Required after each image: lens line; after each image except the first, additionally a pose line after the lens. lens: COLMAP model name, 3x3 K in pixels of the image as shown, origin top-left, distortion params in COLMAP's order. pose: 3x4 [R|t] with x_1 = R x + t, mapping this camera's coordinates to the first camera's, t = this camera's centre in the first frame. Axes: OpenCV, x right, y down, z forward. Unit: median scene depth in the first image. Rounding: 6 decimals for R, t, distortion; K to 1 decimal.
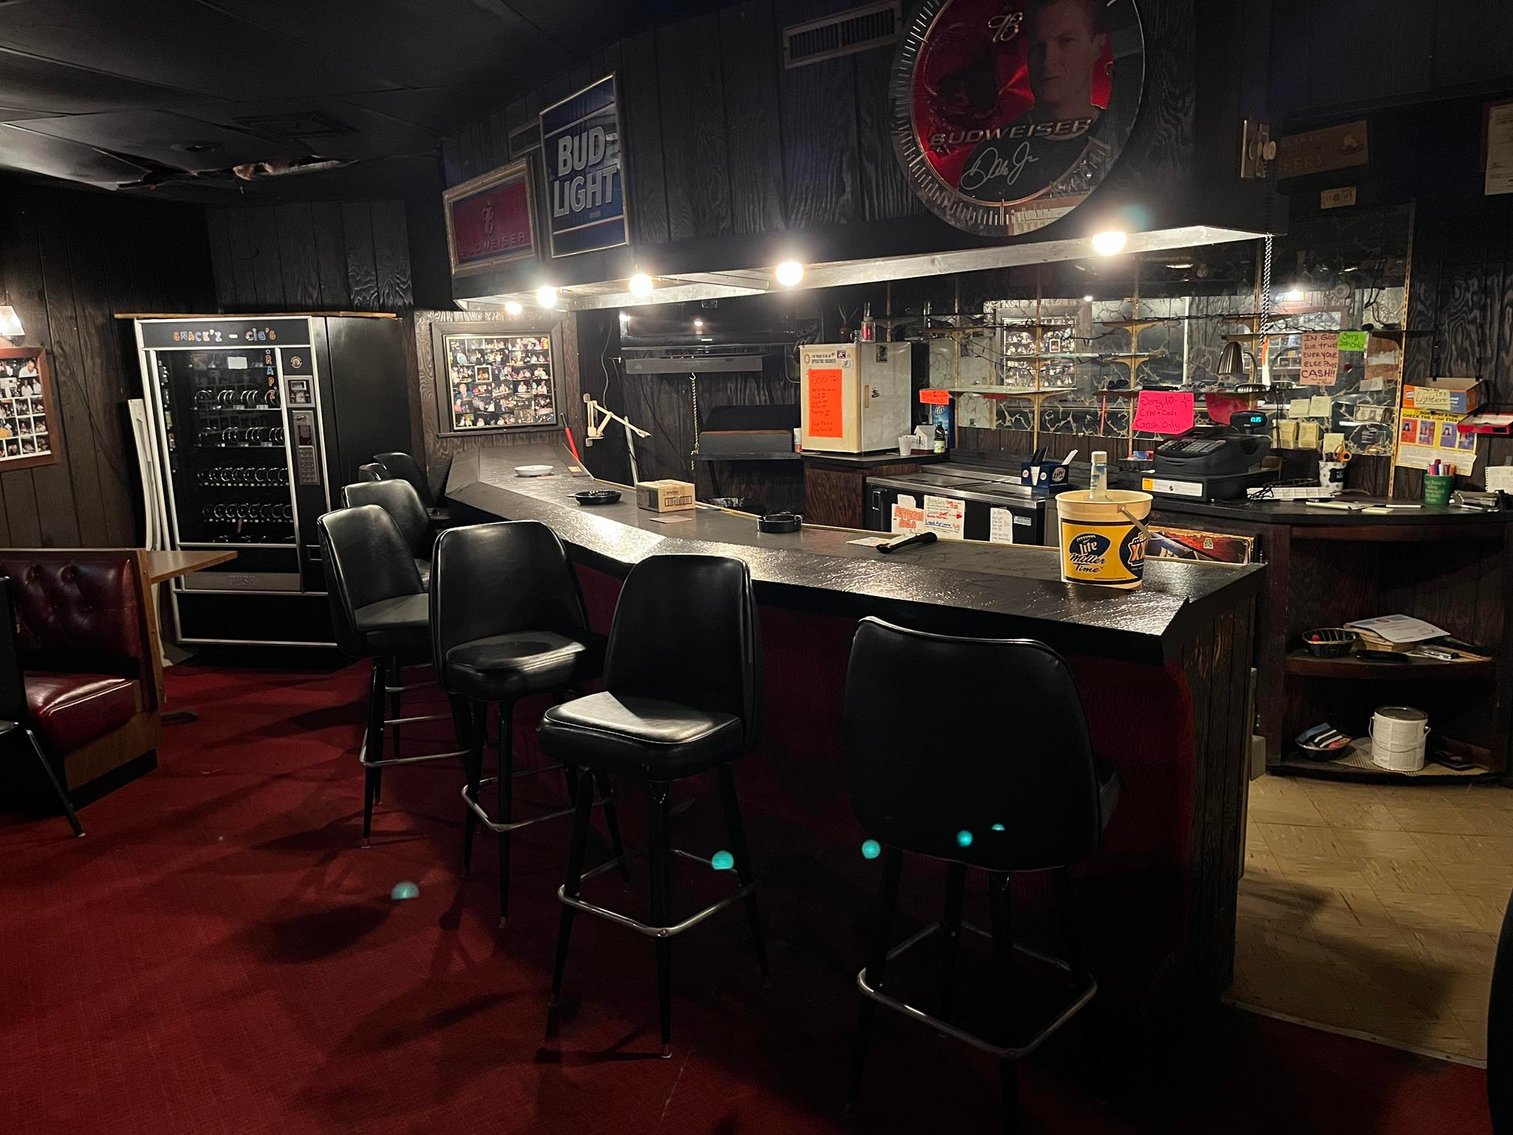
lens RADIAL K [[1124.8, 0, 756.5], [0, 1124.8, 567.5], [0, 0, 1]] dist [0.049149, -0.060087]
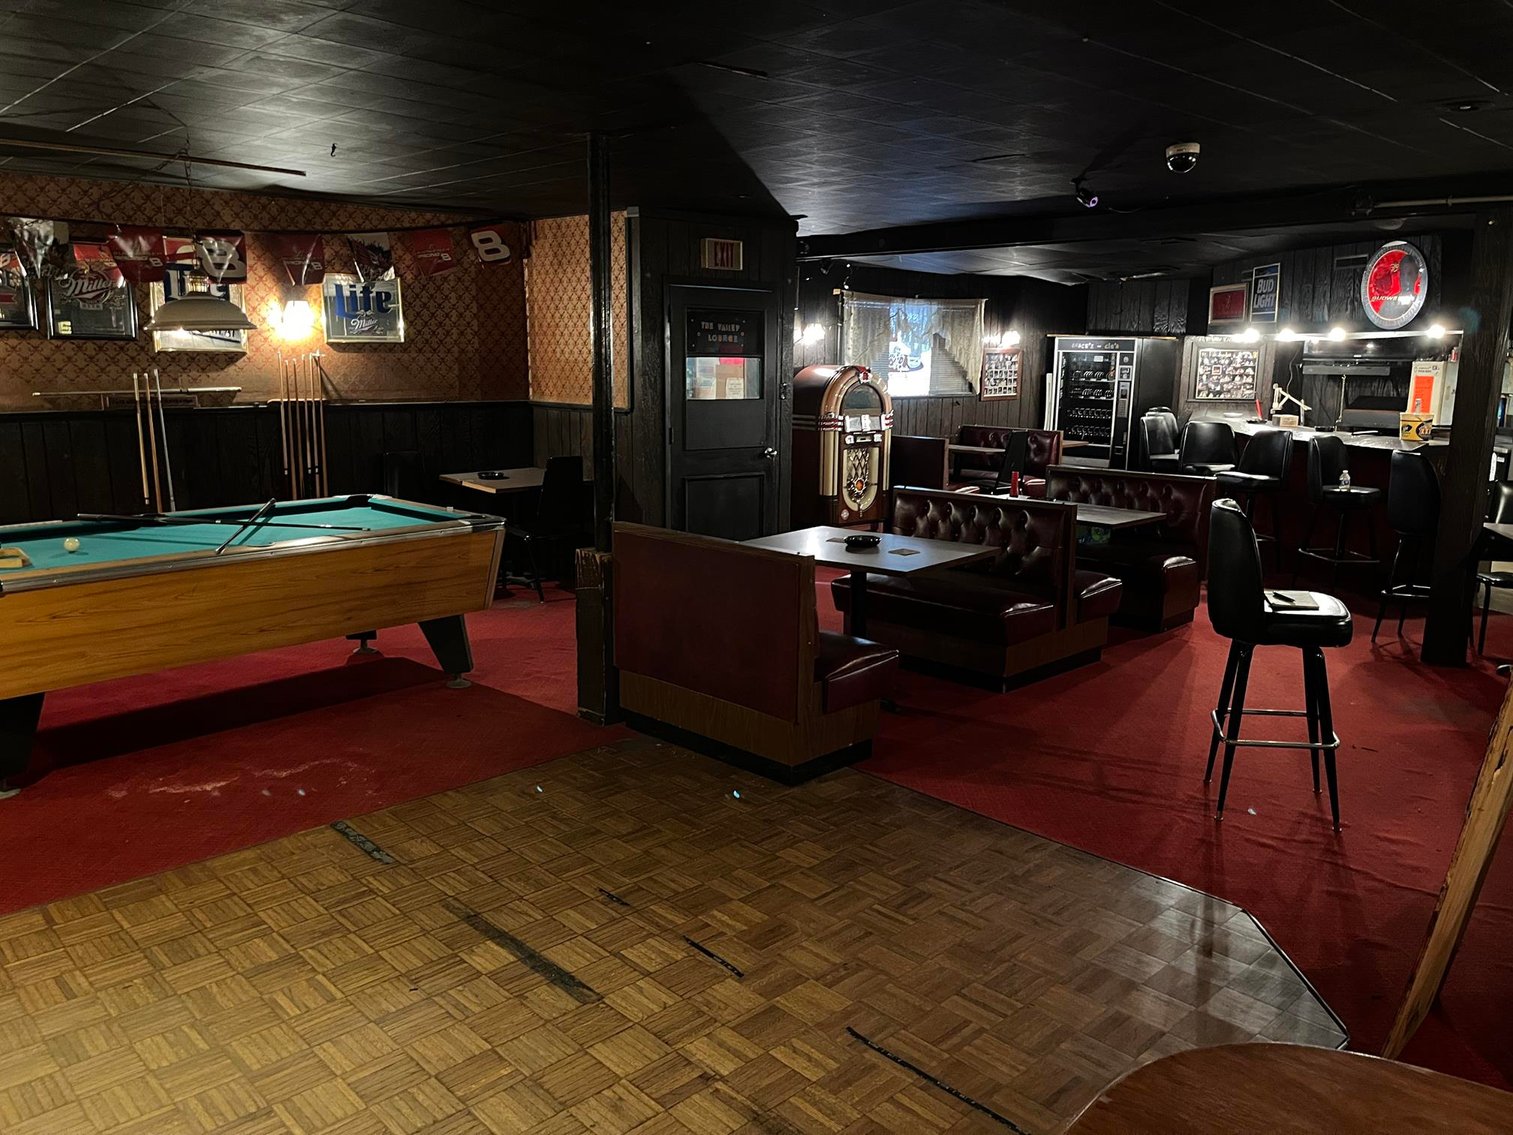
lens RADIAL K [[1154.2, 0, 756.5], [0, 1154.2, 567.5], [0, 0, 1]] dist [0.003078, 0.005108]
pose [[0.815401, 0.144700, -0.560521, 0.283522], [-0.148154, 0.988172, 0.039576, 0.209582], [0.559617, 0.050773, 0.827194, -1.098451]]
